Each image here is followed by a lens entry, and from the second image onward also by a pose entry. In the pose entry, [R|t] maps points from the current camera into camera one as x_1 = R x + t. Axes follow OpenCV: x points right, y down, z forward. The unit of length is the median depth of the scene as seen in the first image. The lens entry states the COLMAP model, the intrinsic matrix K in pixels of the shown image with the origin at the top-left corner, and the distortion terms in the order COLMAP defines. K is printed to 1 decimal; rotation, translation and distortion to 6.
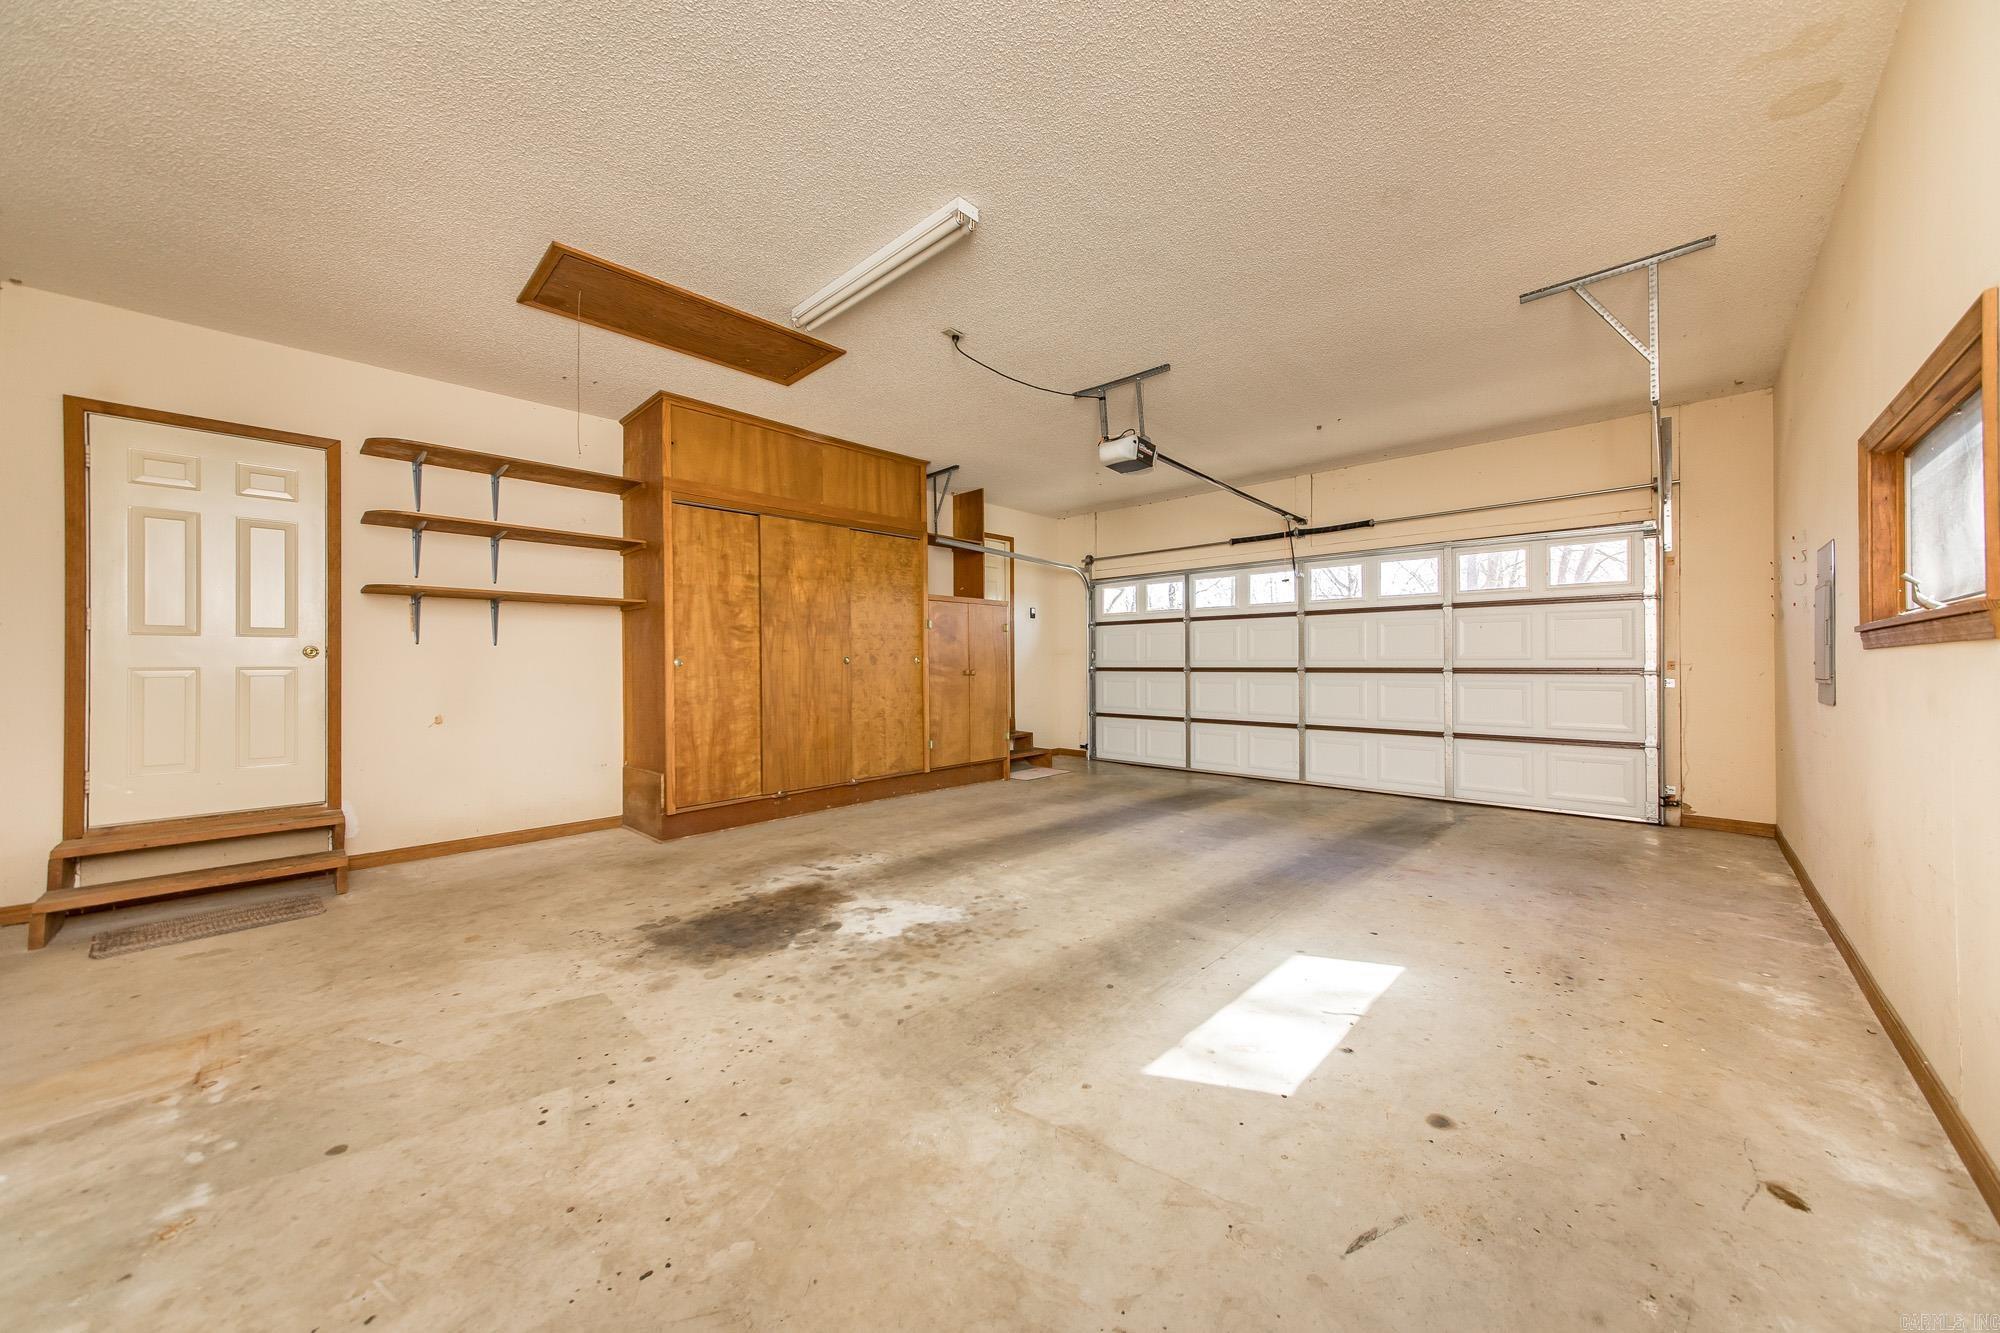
lens RADIAL K [[700.7, 0, 958.3], [0, 700.7, 662.7], [0, 0, 1]] dist [0.001539, 0.000232]
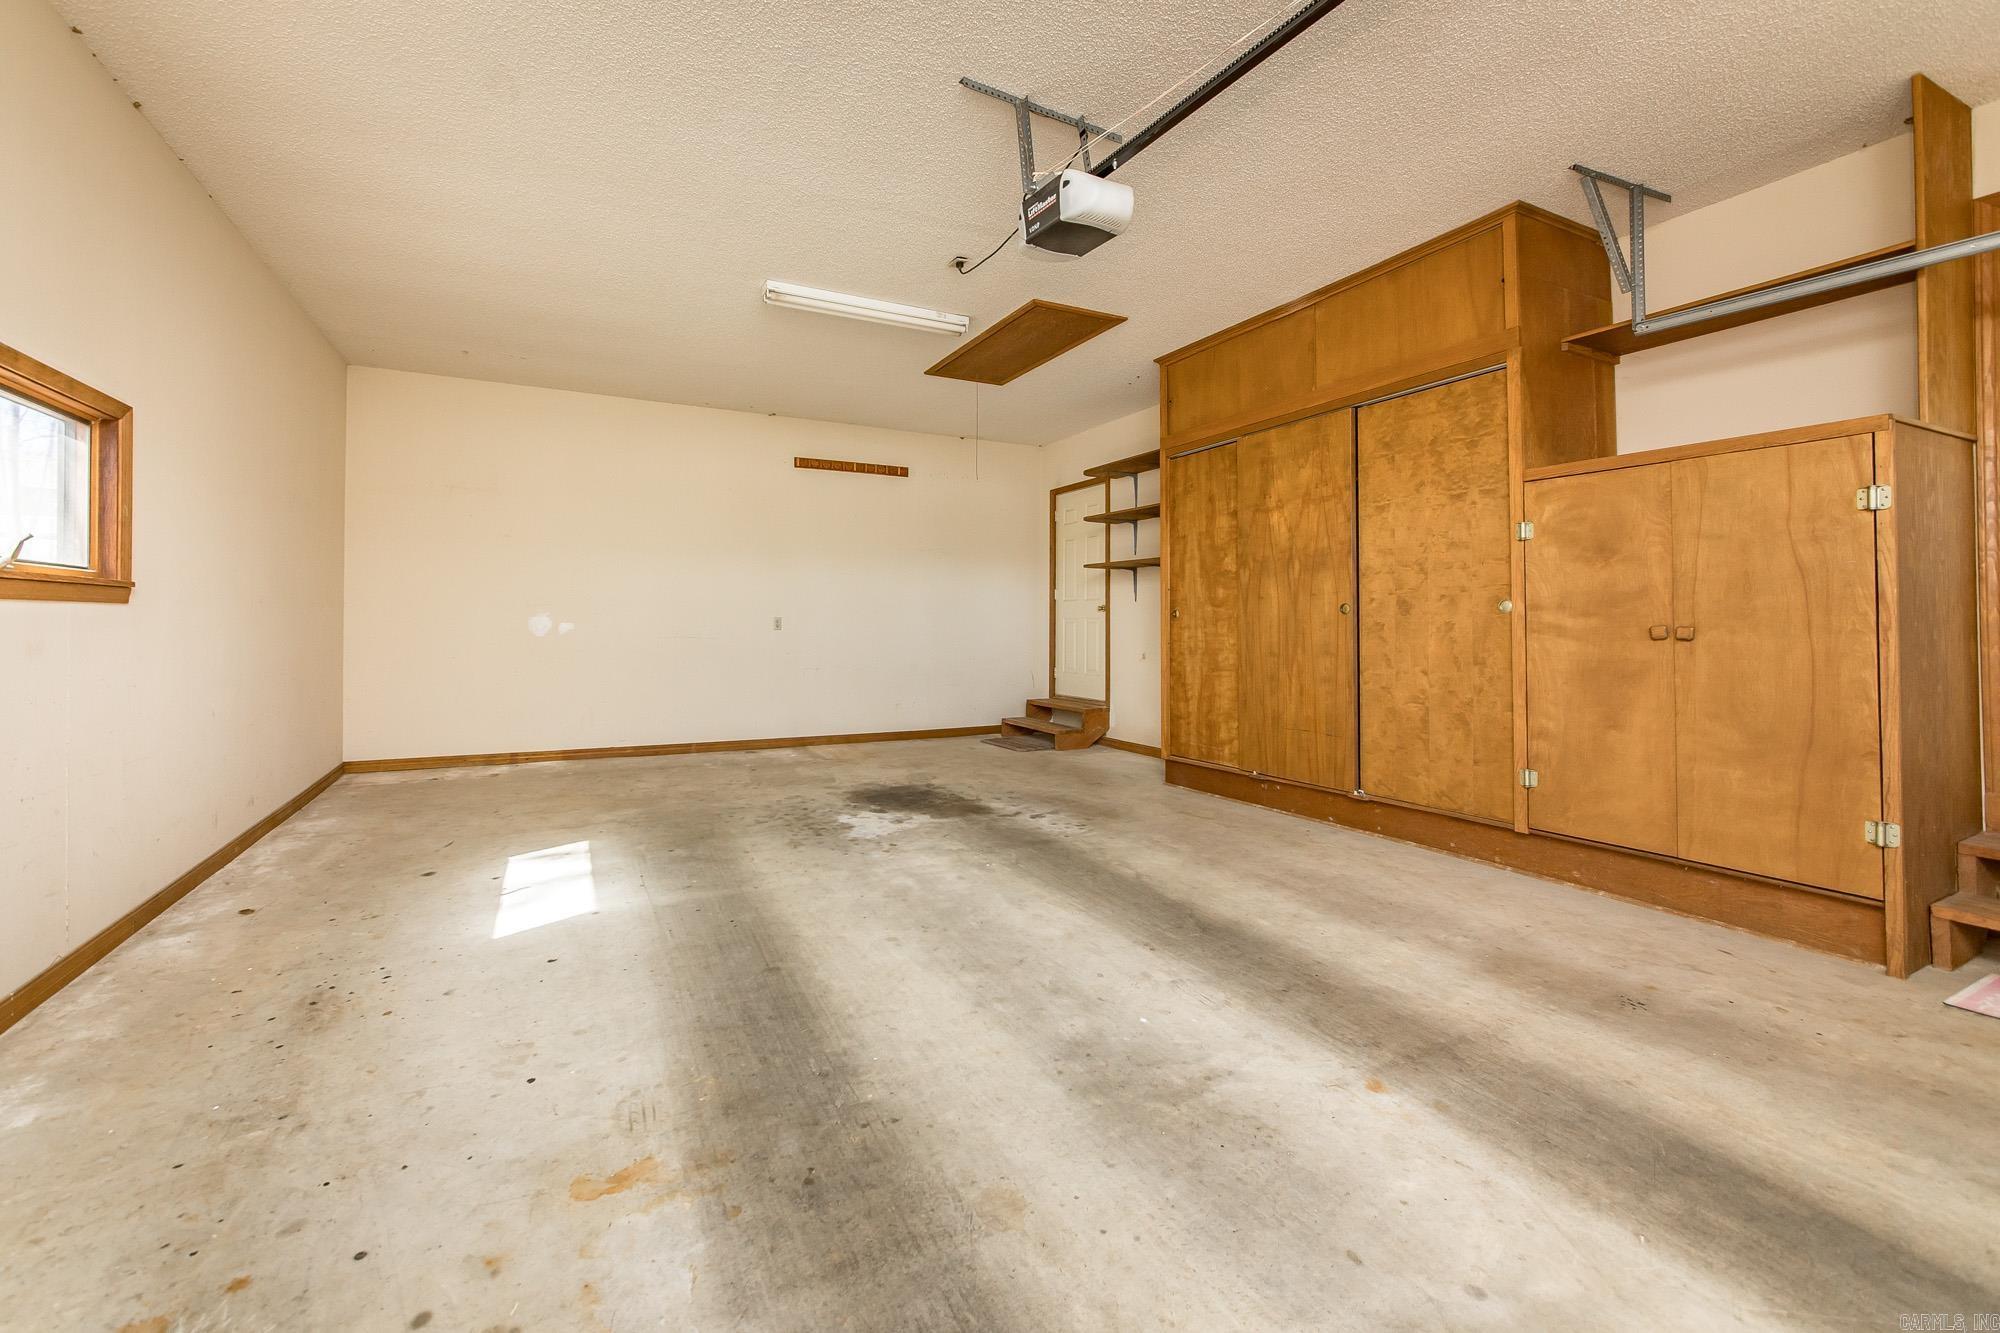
lens RADIAL K [[852.2, 0, 999.0], [0, 852.2, 609.8], [0, 0, 1]] dist [0.000142, -0.000340]
pose [[-0.294216, -0.007167, -0.955712, 0.828002], [0.005598, 0.999942, -0.009222, 0.004193], [0.955723, -0.008064, -0.294159, 1.073360]]
